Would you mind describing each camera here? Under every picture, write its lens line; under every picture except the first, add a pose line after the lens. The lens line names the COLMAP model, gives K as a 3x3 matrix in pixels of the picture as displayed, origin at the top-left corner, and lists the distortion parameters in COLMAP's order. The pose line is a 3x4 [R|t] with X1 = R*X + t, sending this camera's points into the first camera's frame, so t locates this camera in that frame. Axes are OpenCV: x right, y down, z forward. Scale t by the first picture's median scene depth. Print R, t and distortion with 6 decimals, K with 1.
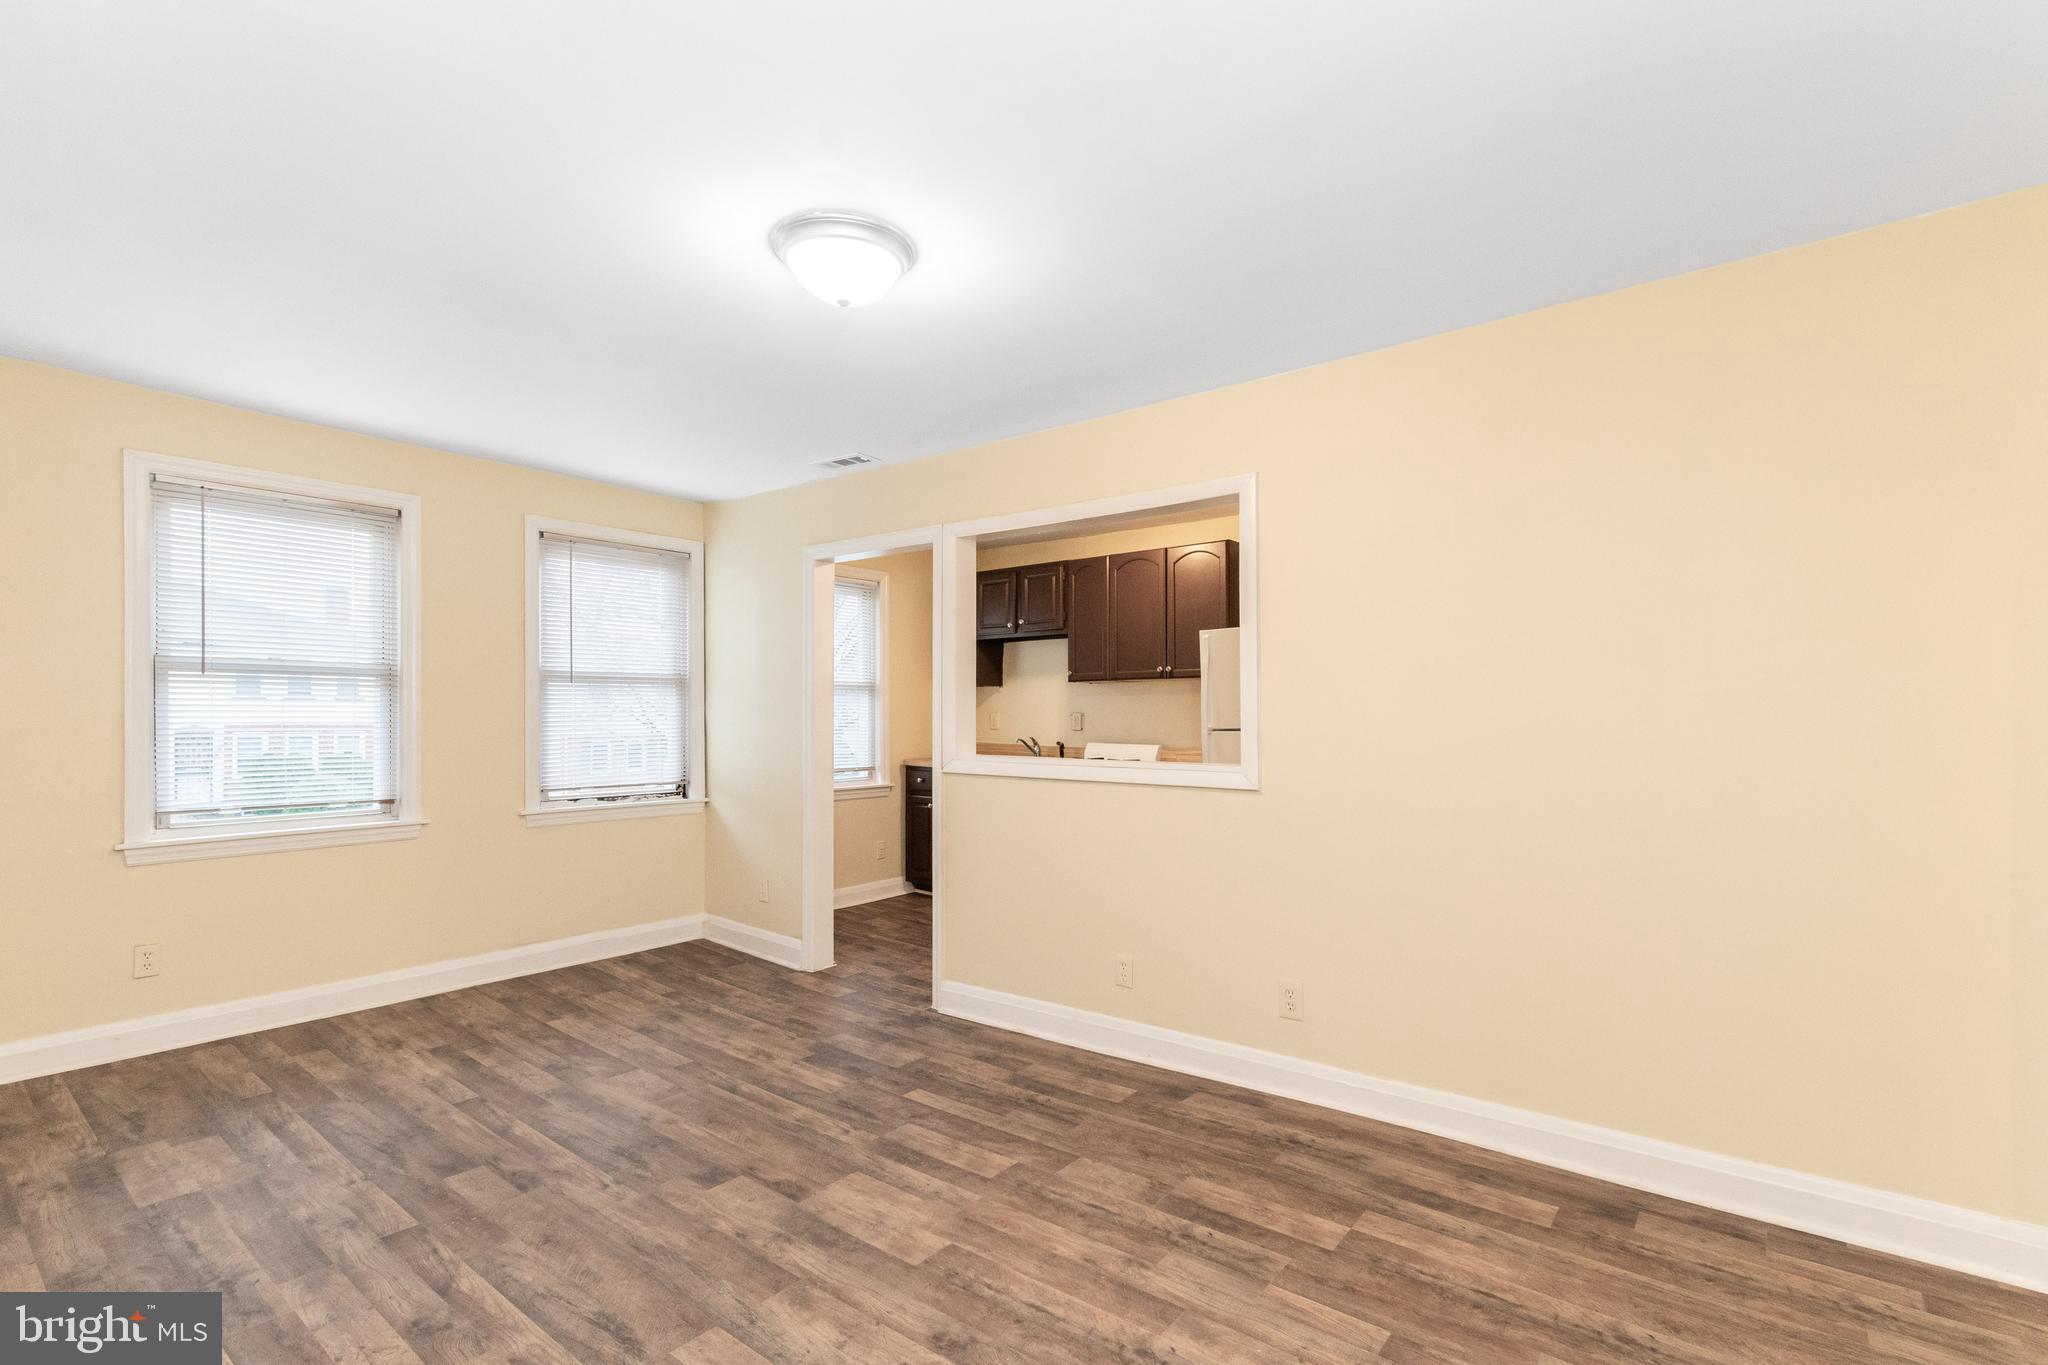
lens RADIAL K [[923.4, 0, 1055.3], [0, 923.4, 712.2], [0, 0, 1]] dist [0.001671, -0.000340]
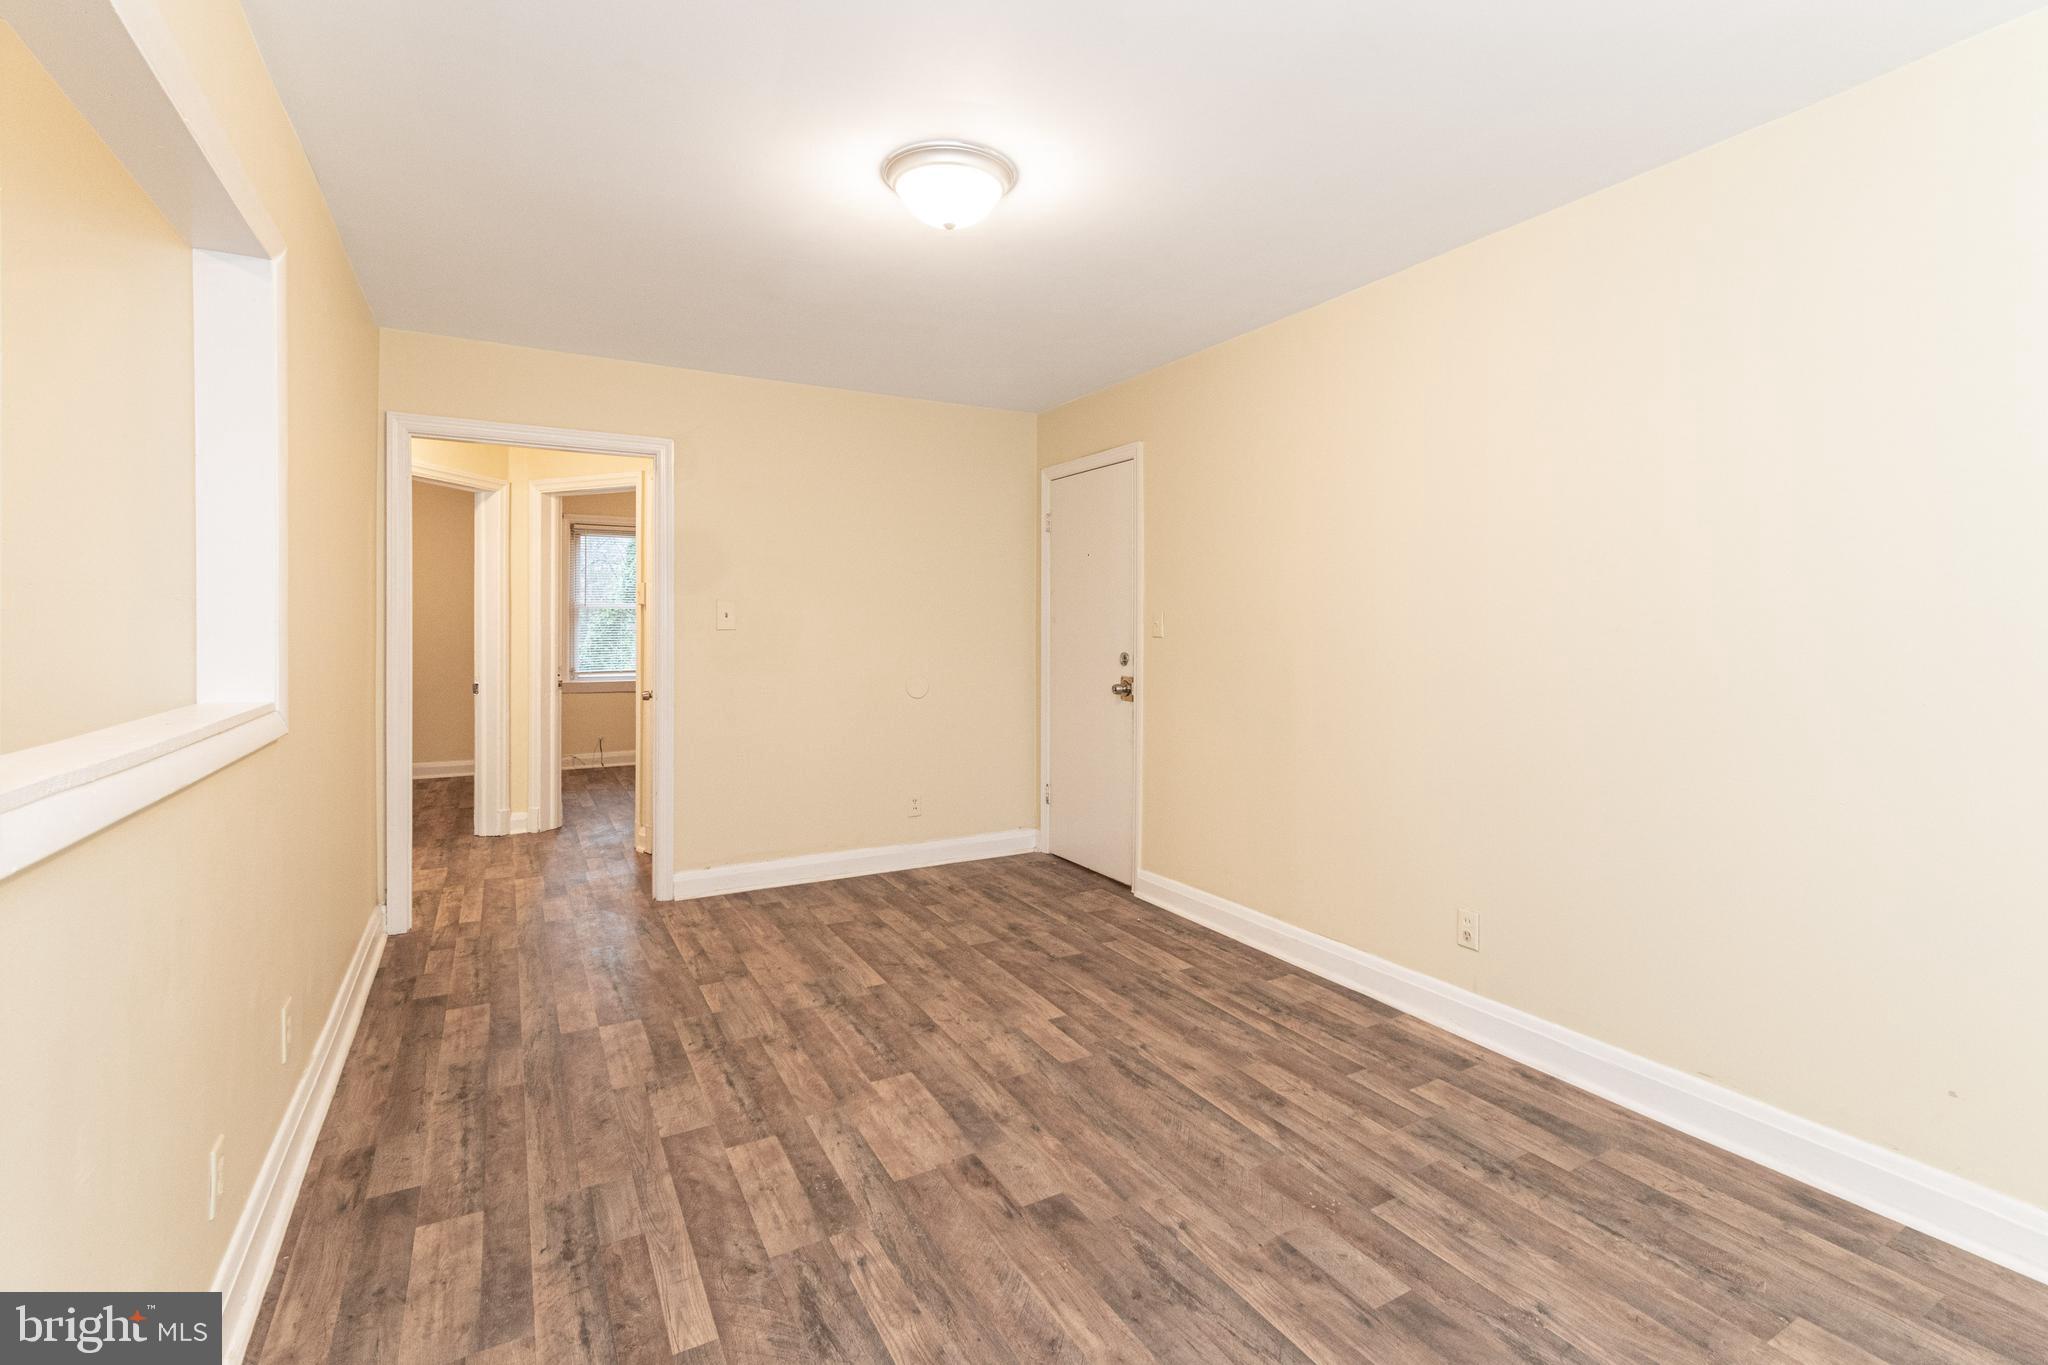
lens RADIAL K [[919.4, 0, 1033.6], [0, 919.4, 628.0], [0, 0, 1]] dist [0.001882, -0.001237]
pose [[-0.913711, -0.004580, 0.406339, -0.636704], [-0.005215, 0.999986, -0.000455, 0.002863], [-0.406331, -0.002534, -0.913722, 1.641622]]
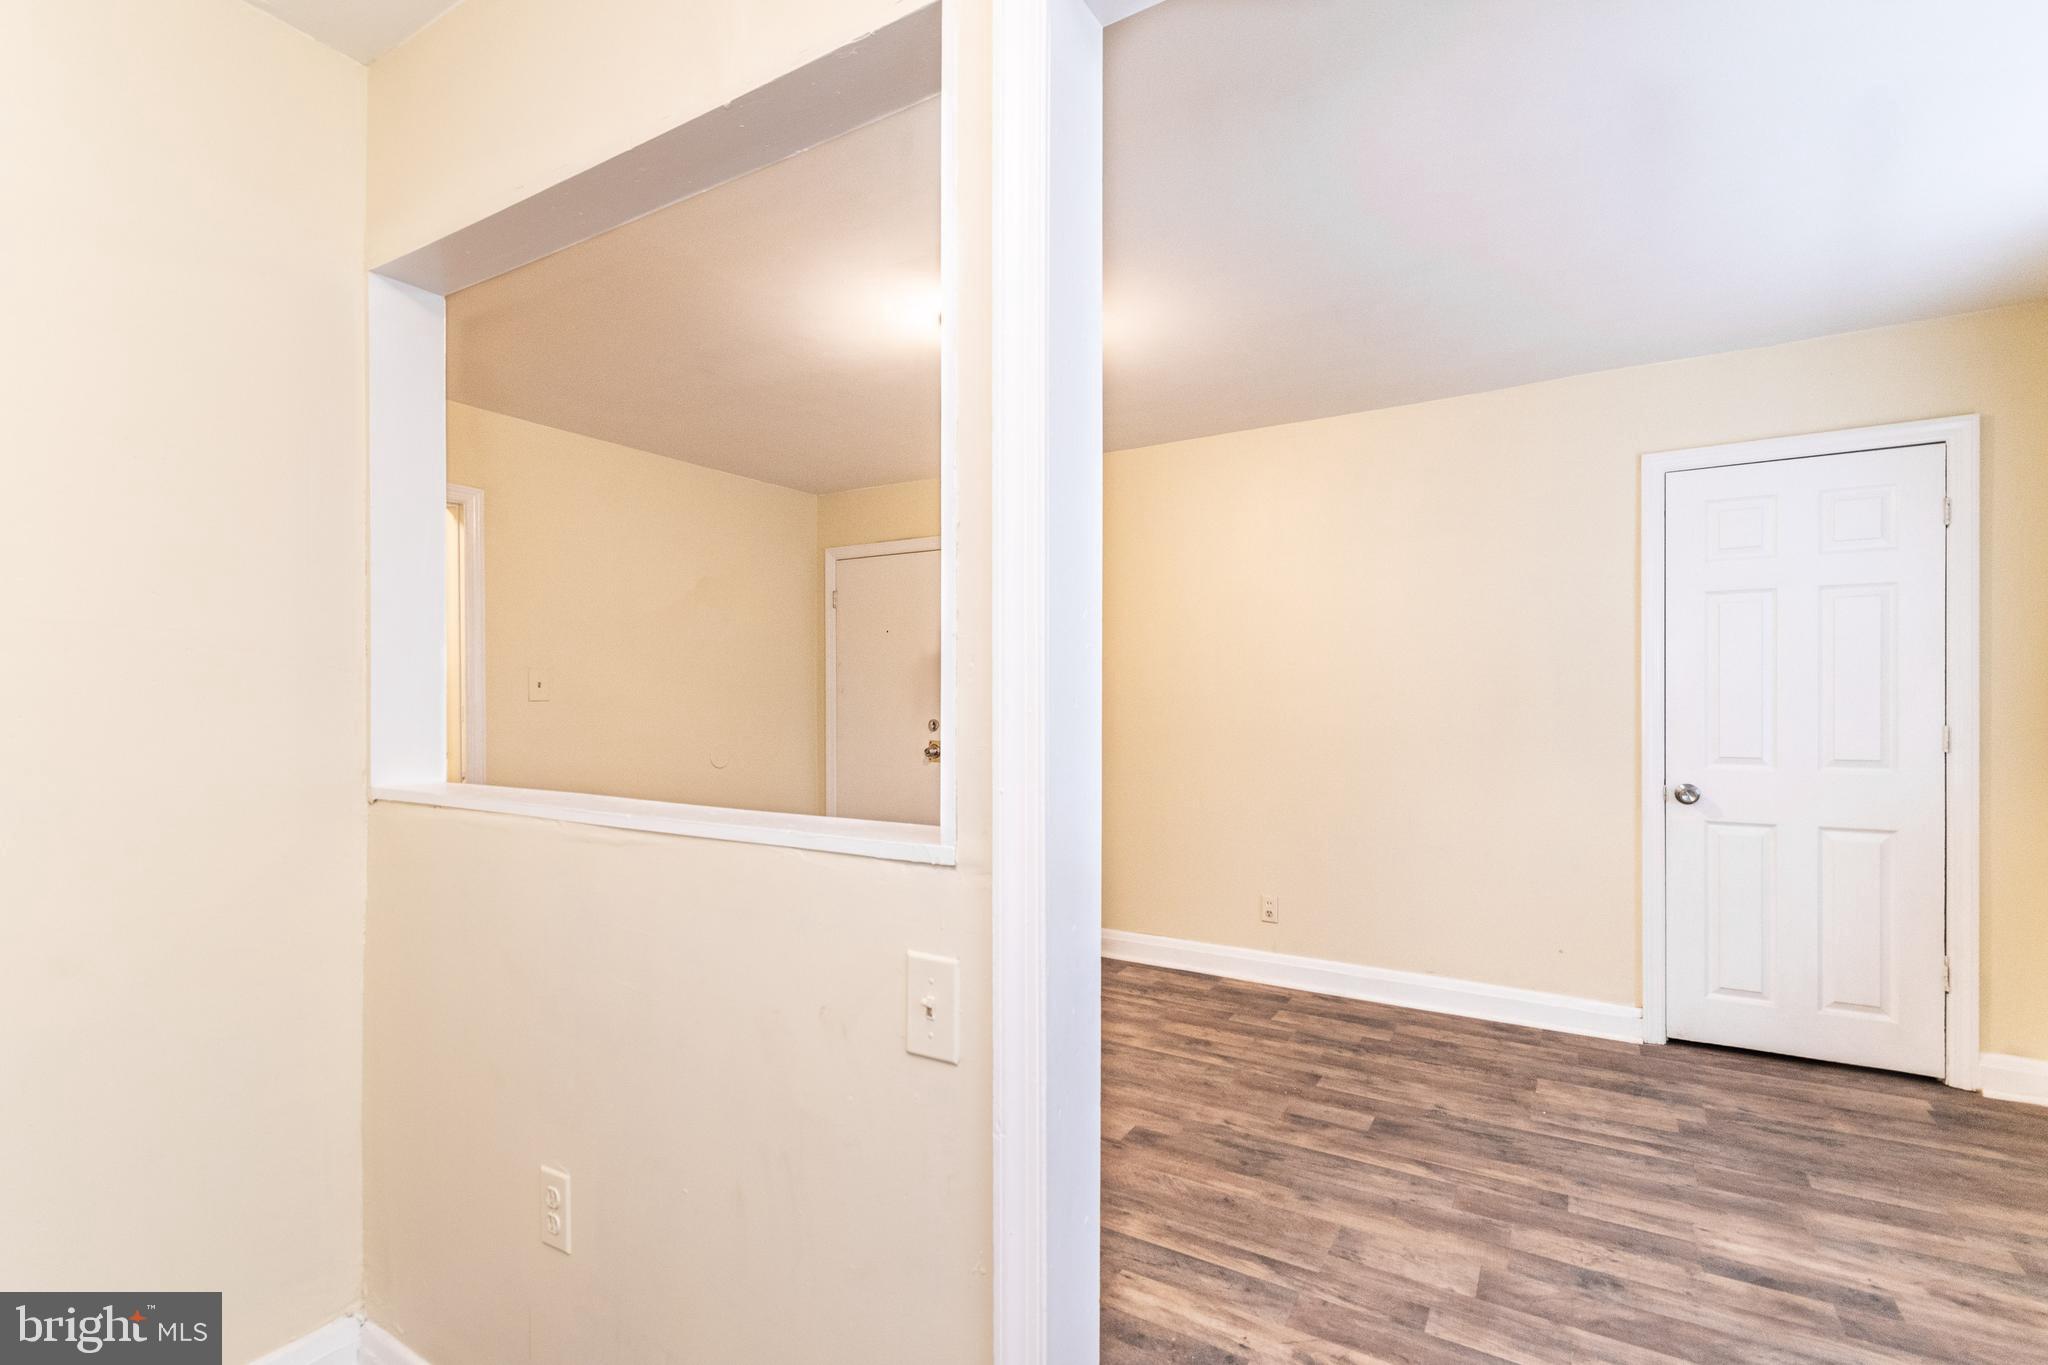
lens RADIAL K [[902.1, 0, 1015.9], [0, 902.1, 698.1], [0, 0, 1]] dist [0.001149, -0.000271]
pose [[-0.996826, -0.003133, -0.079553, -0.133094], [-0.003123, 0.999995, -0.000252, 0.001527], [0.079553, -0.000003, -0.996831, 1.914760]]
